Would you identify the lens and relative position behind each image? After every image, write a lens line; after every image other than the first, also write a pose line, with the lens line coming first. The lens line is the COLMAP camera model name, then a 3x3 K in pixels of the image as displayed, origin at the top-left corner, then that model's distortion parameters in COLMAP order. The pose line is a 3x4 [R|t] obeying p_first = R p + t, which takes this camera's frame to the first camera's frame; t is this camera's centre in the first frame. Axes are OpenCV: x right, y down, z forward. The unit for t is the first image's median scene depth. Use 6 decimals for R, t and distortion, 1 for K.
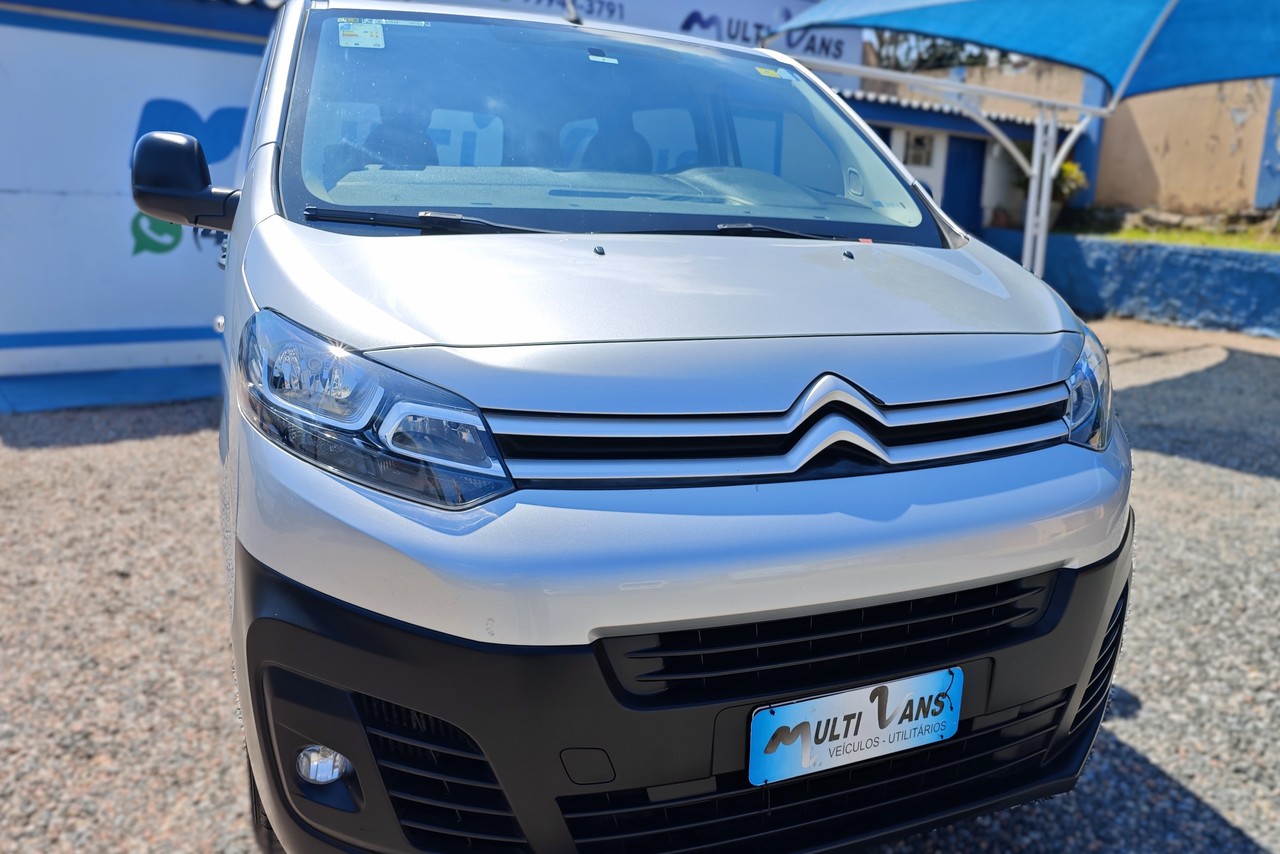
lens RADIAL K [[922.4, 0, 640.0], [0, 922.4, 427.0], [0, 0, 1]] dist [0.009358, 0.001653]
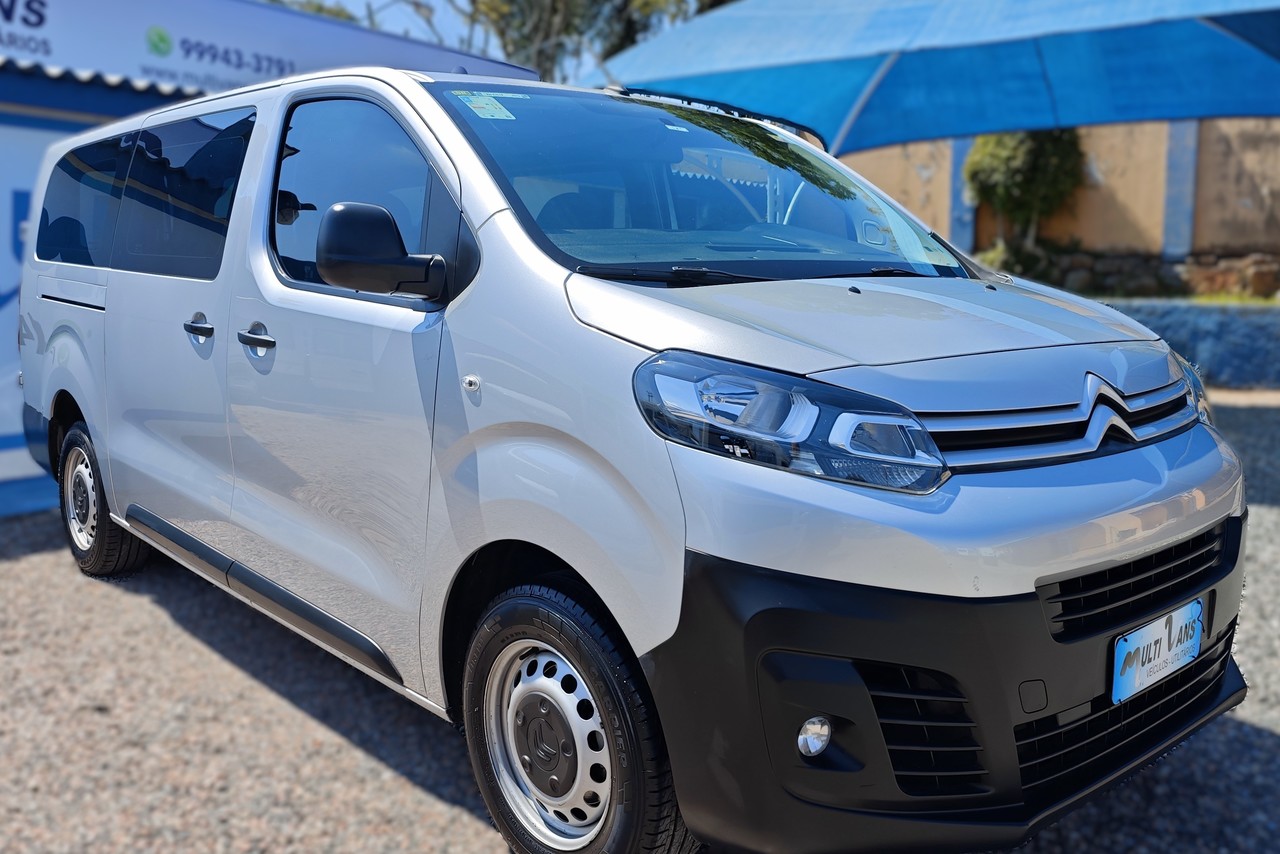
lens RADIAL K [[992.5, 0, 640.0], [0, 992.5, 427.0], [0, 0, 1]] dist [0.048369, 0.001552]
pose [[0.959177, -0.083914, 0.270071, -0.765745], [0.105507, 0.992197, -0.066428, 0.041578], [-0.262389, 0.092211, 0.960546, -0.145964]]
